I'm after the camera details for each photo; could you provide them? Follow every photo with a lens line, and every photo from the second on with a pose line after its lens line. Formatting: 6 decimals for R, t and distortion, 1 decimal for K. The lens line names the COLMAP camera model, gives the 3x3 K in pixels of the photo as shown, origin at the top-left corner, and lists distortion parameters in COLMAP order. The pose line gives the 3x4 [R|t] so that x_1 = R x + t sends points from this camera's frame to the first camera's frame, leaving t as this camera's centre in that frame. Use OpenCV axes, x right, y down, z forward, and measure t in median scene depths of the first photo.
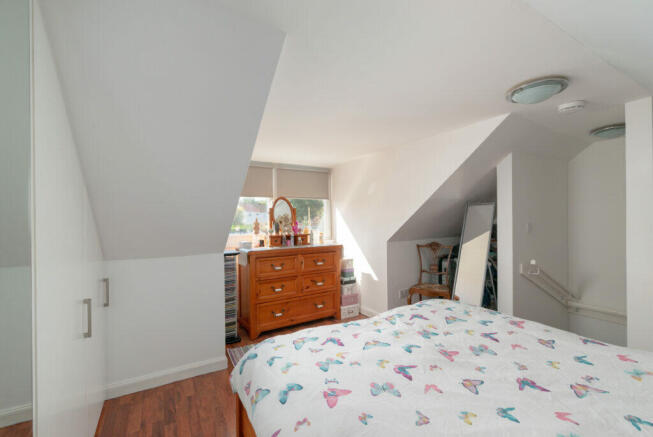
lens RADIAL K [[287.5, 0, 328.6], [0, 287.5, 219.1], [0, 0, 1]] dist [0.000685, 0.000096]
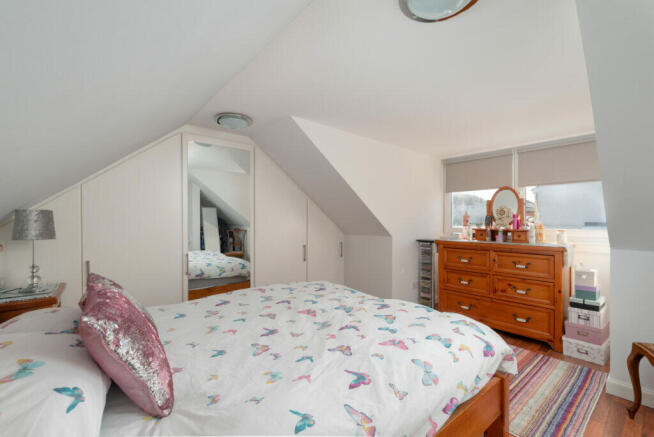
lens RADIAL K [[287.9, 0, 329.1], [0, 287.9, 219.1], [0, 0, 1]] dist [0.000685, 0.000096]
pose [[0.154807, 0.011657, -0.987876, 0.688119], [0.001096, 0.999928, 0.011971, 0.013345], [0.987944, -0.002936, 0.154783, 0.358312]]
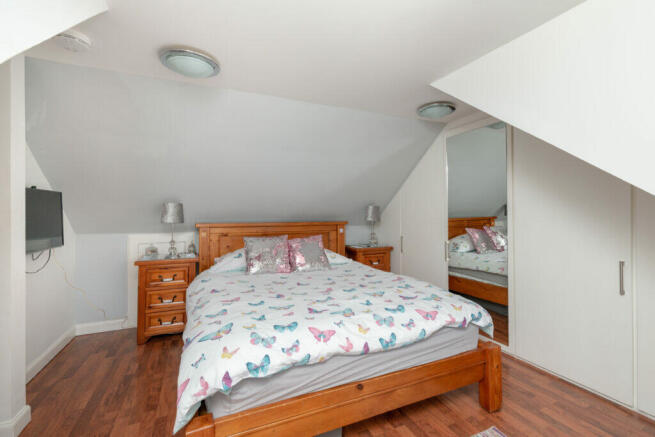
lens RADIAL K [[288.4, 0, 329.6], [0, 288.4, 219.1], [0, 0, 1]] dist [0.000685, 0.000096]
pose [[-0.993146, 0.012448, 0.116213, -0.094835], [0.012187, 0.999921, -0.002957, 0.049592], [-0.116241, -0.001521, -0.993220, 1.196618]]
